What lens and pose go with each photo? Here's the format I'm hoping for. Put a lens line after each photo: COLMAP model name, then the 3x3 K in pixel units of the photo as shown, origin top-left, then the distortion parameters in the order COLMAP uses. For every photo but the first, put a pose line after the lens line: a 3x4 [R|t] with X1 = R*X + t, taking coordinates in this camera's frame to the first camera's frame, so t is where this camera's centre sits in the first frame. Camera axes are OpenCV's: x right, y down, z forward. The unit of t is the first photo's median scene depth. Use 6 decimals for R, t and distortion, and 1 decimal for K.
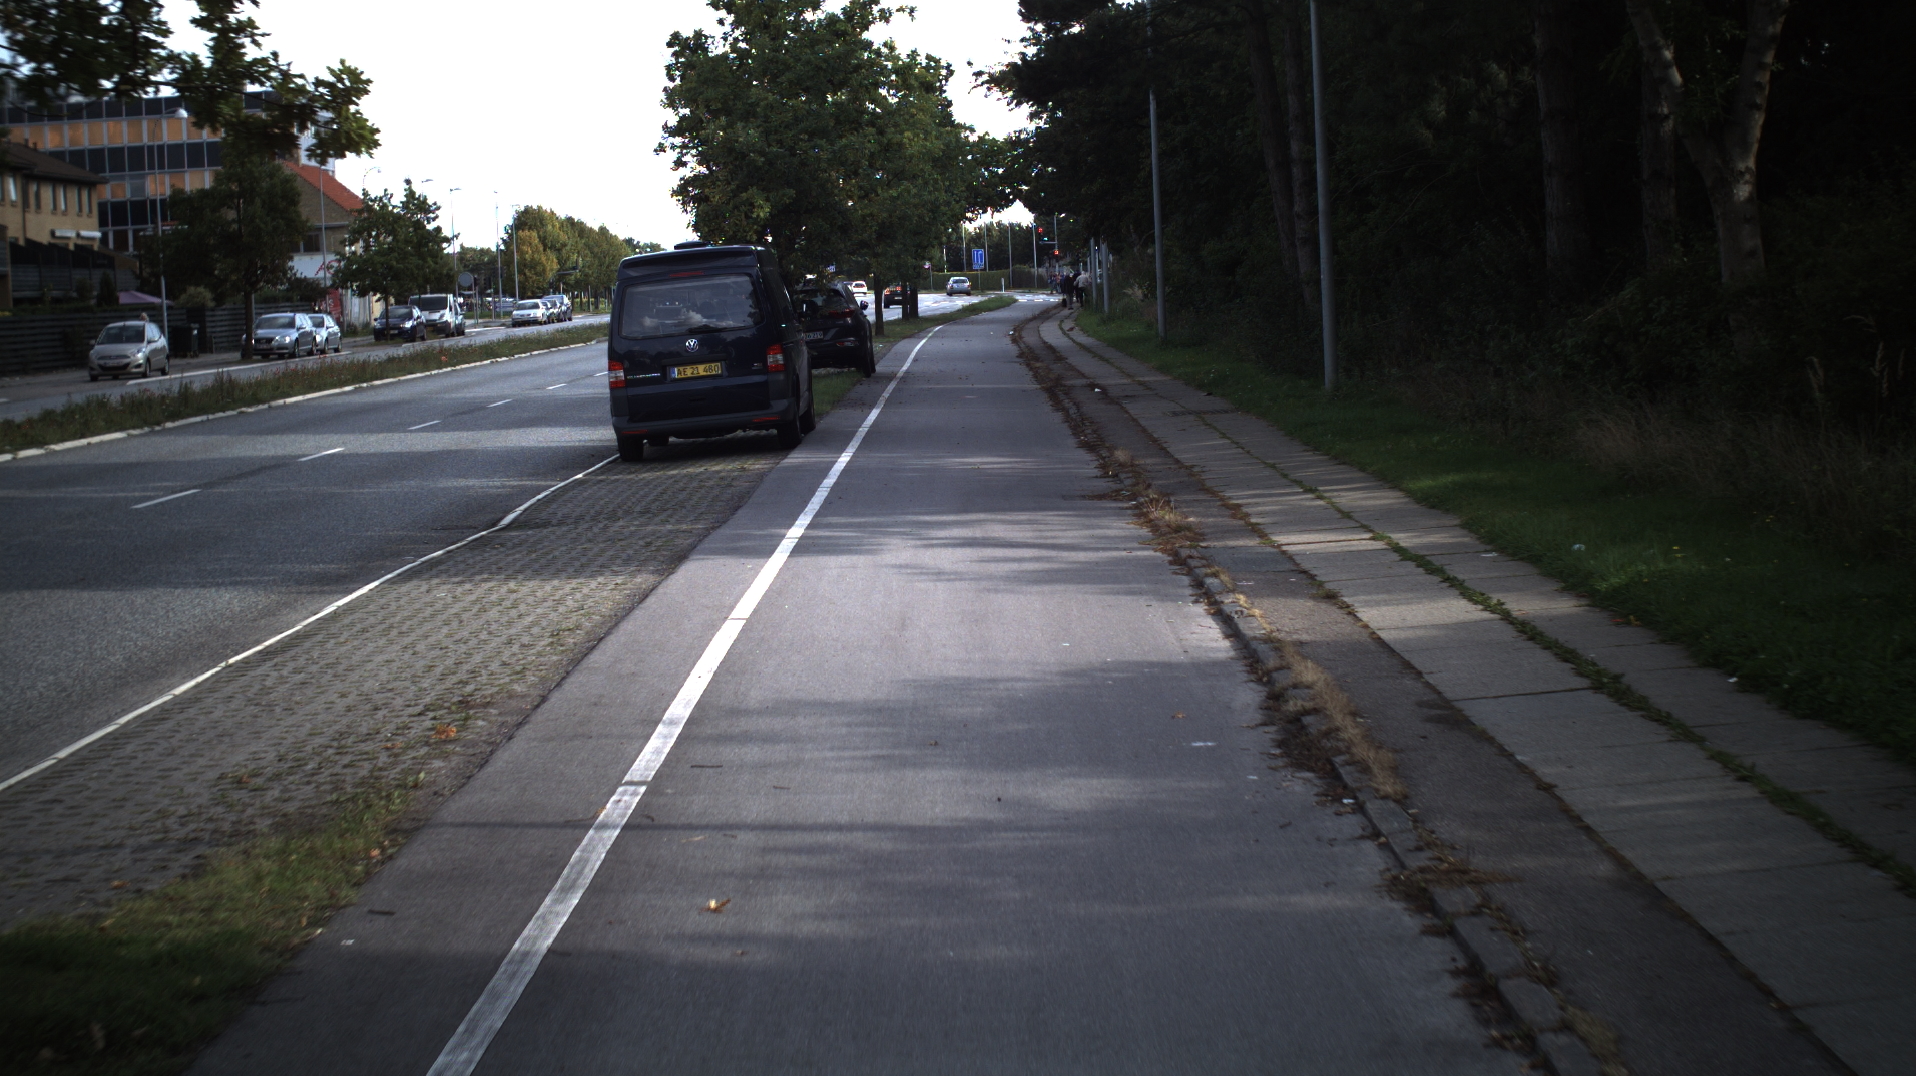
lens RADIAL K [[3863.6, 0, 958.0], [0, 3863.6, 538.0], [0, 0, 1]] dist [-0.272614, 0.099238]
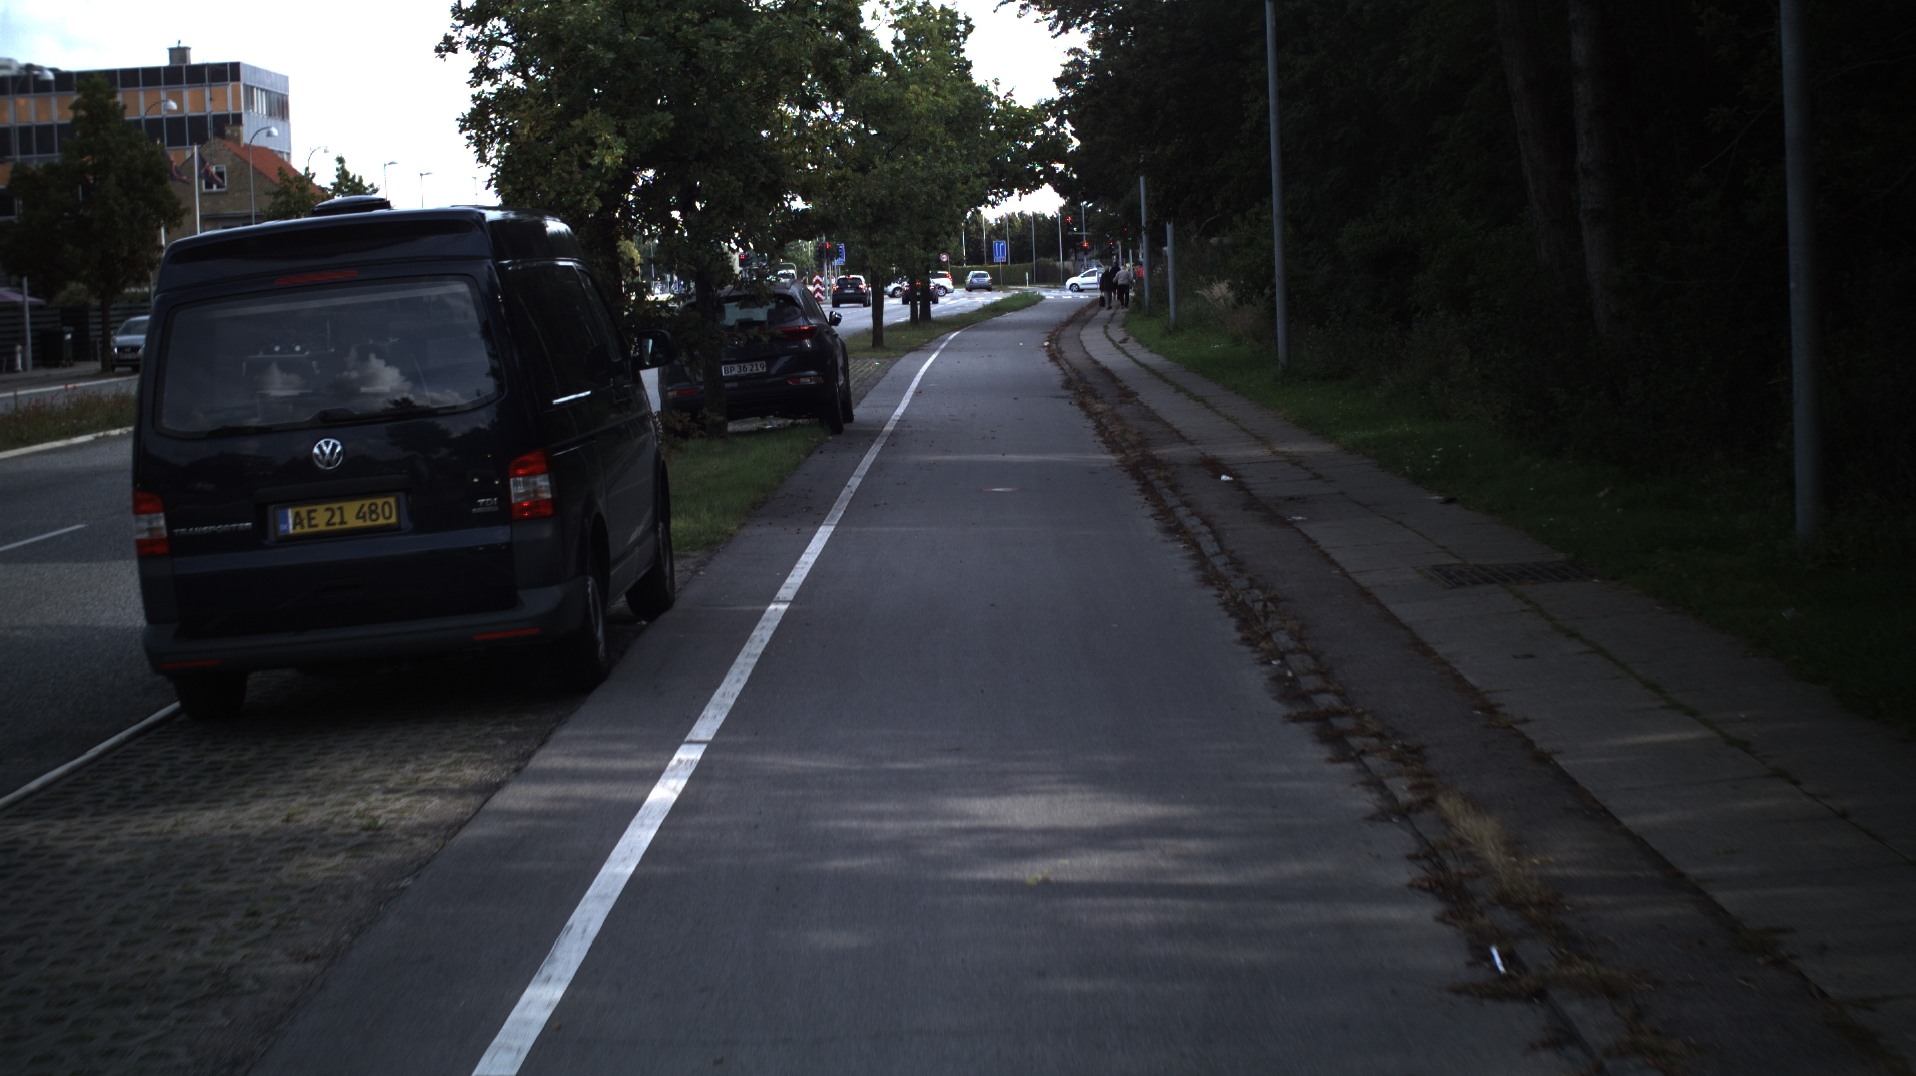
lens RADIAL K [[3863.6, 0, 958.0], [0, 3863.6, 538.0], [0, 0, 1]] dist [-0.272614, 0.099238]
pose [[0.999986, 0.002225, -0.004904, -0.000260], [-0.002216, 0.999996, 0.001794, -0.018846], [0.004908, -0.001784, 0.999986, 0.268577]]
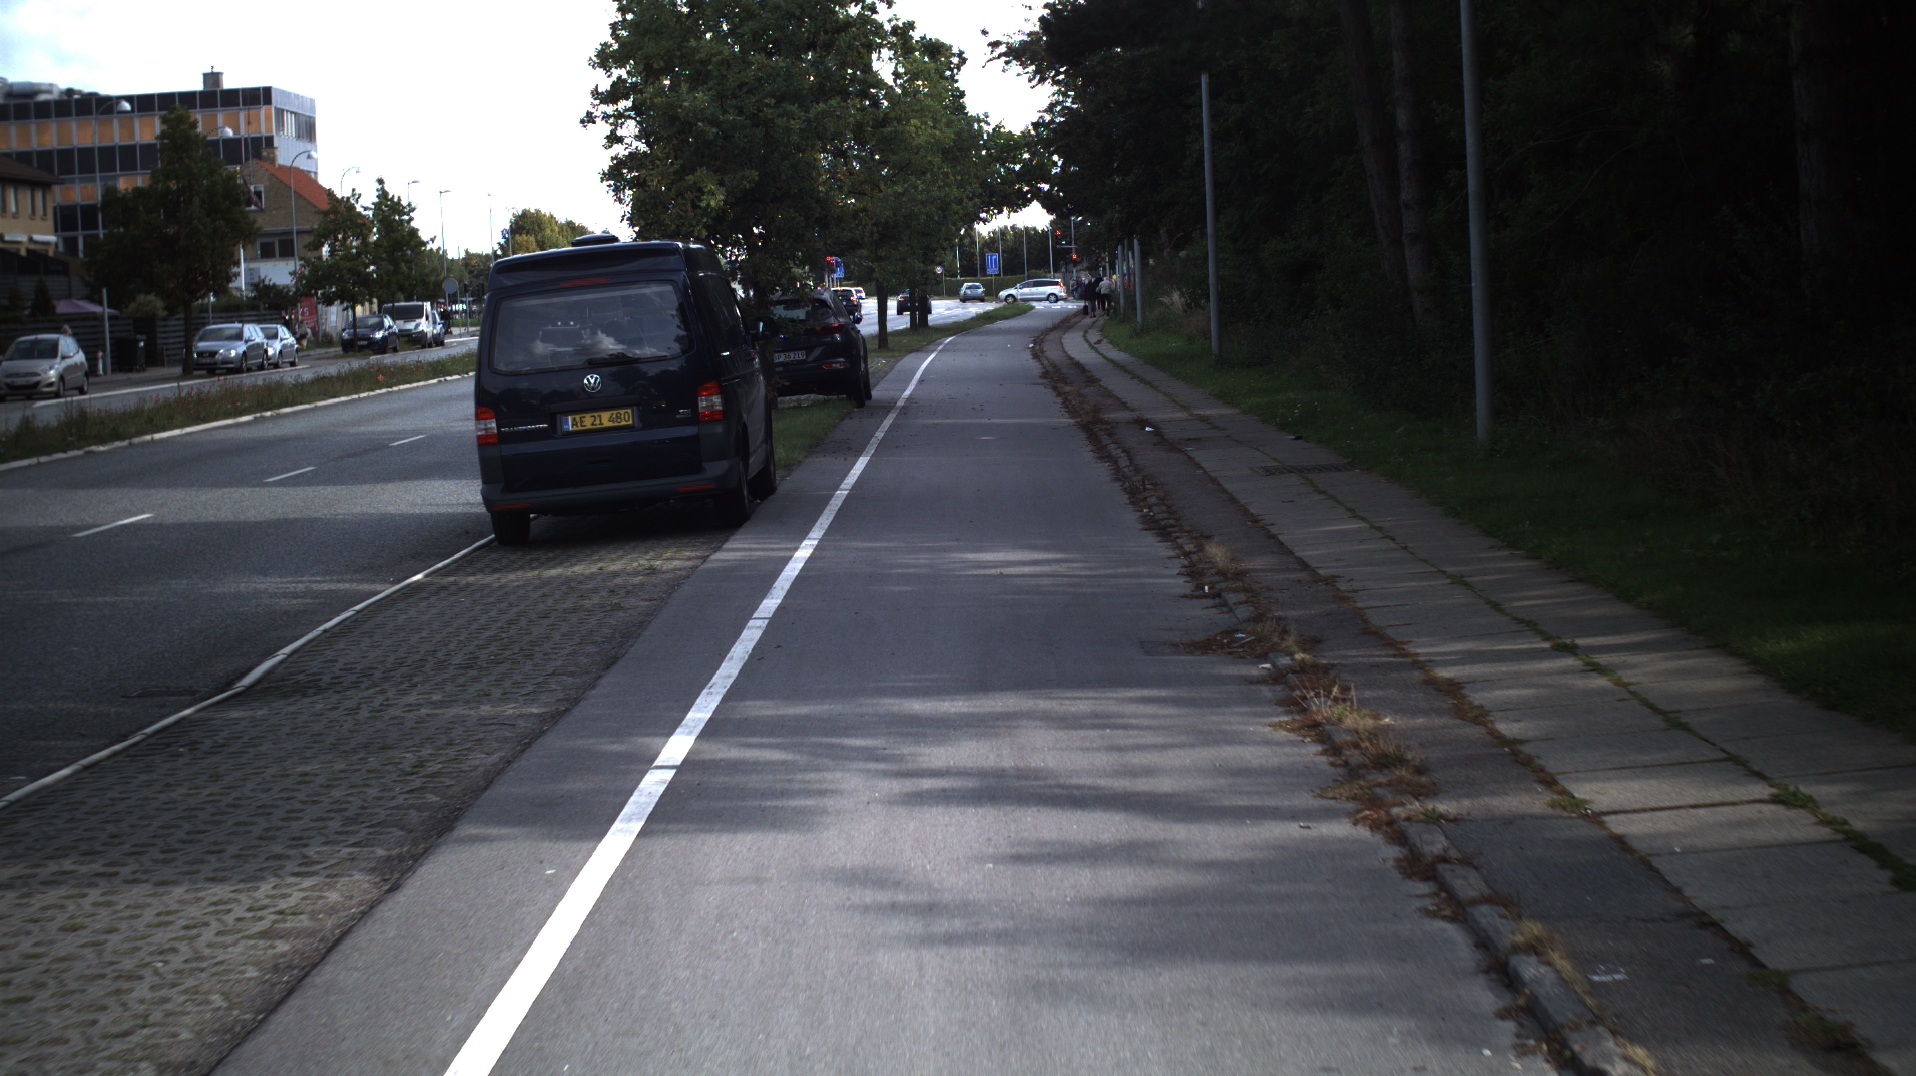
lens RADIAL K [[3863.6, 0, 958.0], [0, 3863.6, 538.0], [0, 0, 1]] dist [-0.272614, 0.099238]
pose [[0.999993, -0.001164, -0.003575, 0.000076], [0.001159, 0.999998, -0.001374, -0.009340], [0.003576, 0.001370, 0.999993, 0.134386]]
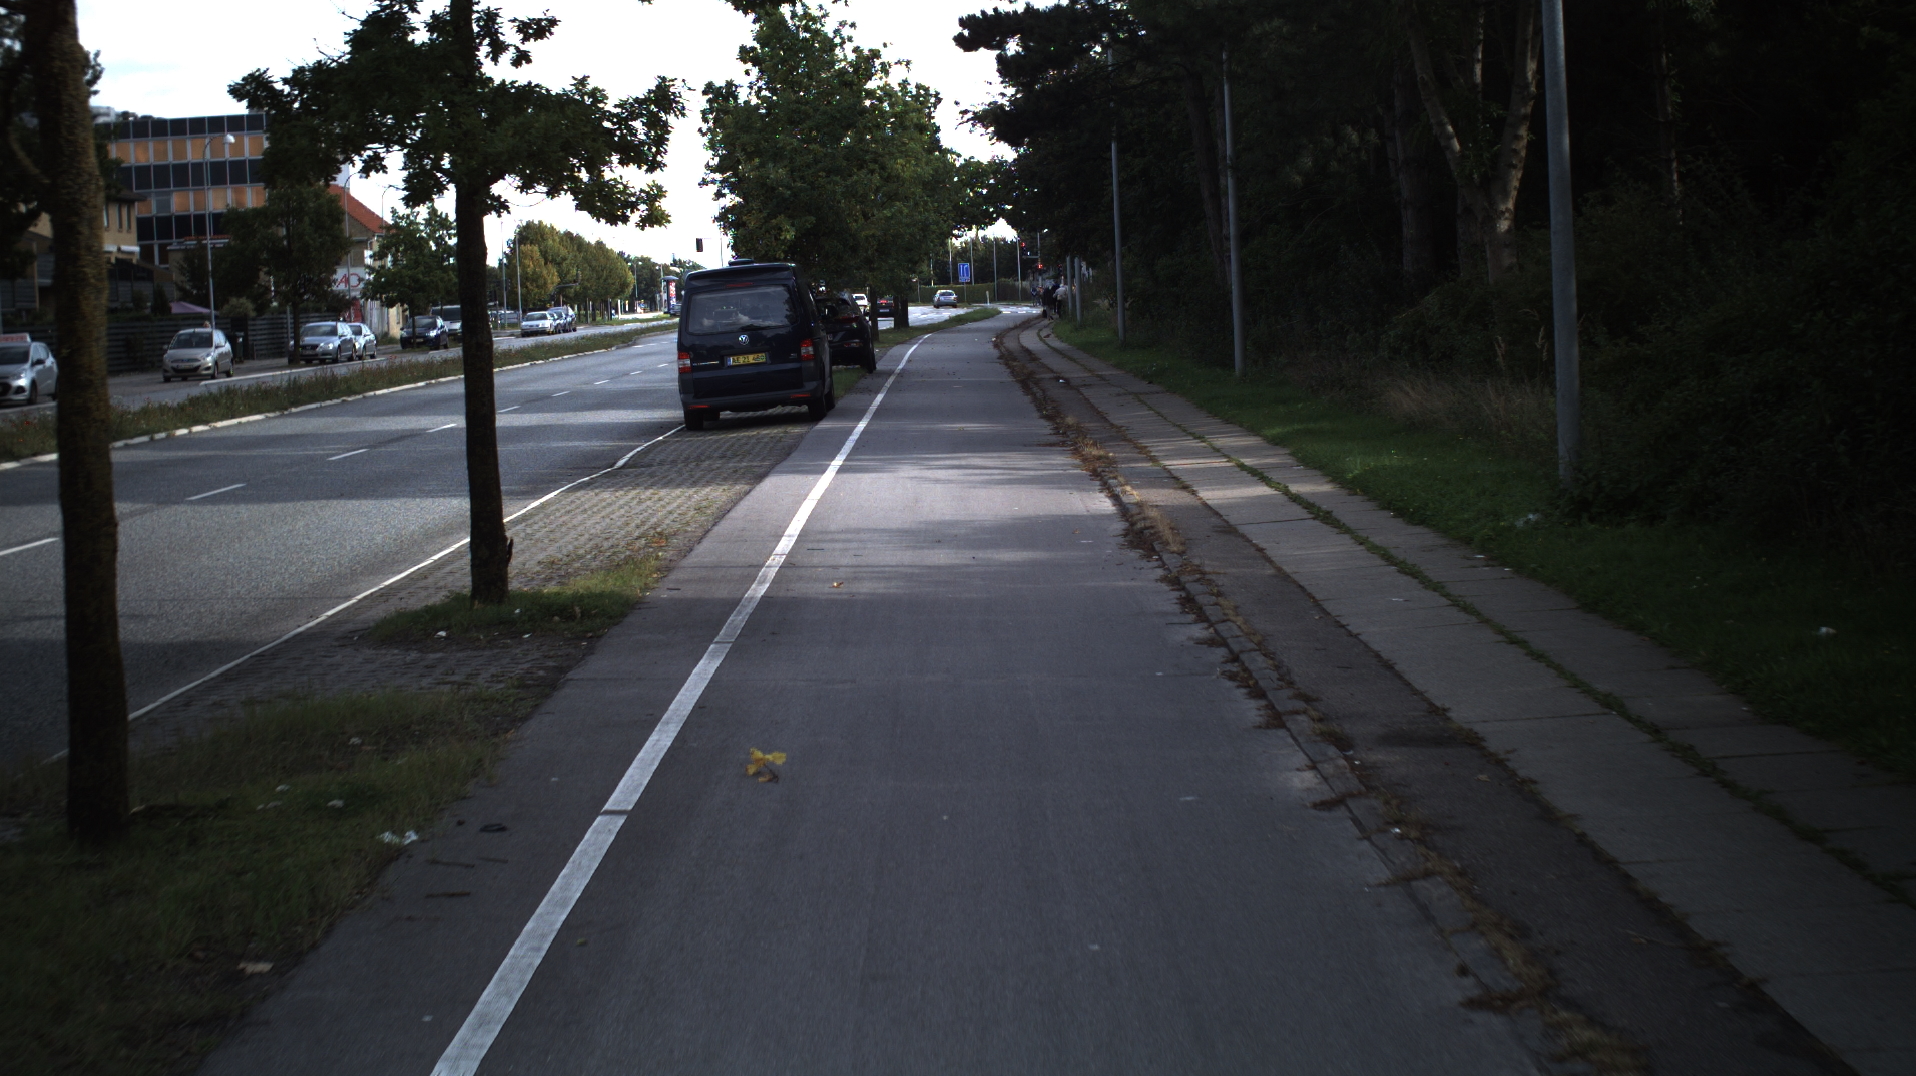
lens RADIAL K [[3863.6, 0, 958.0], [0, 3863.6, 538.0], [0, 0, 1]] dist [-0.272614, 0.099238]
pose [[0.999993, 0.000143, 0.003619, -0.000580], [-0.000130, 0.999994, -0.003470, 0.009569], [-0.003620, 0.003470, 0.999987, -0.134340]]
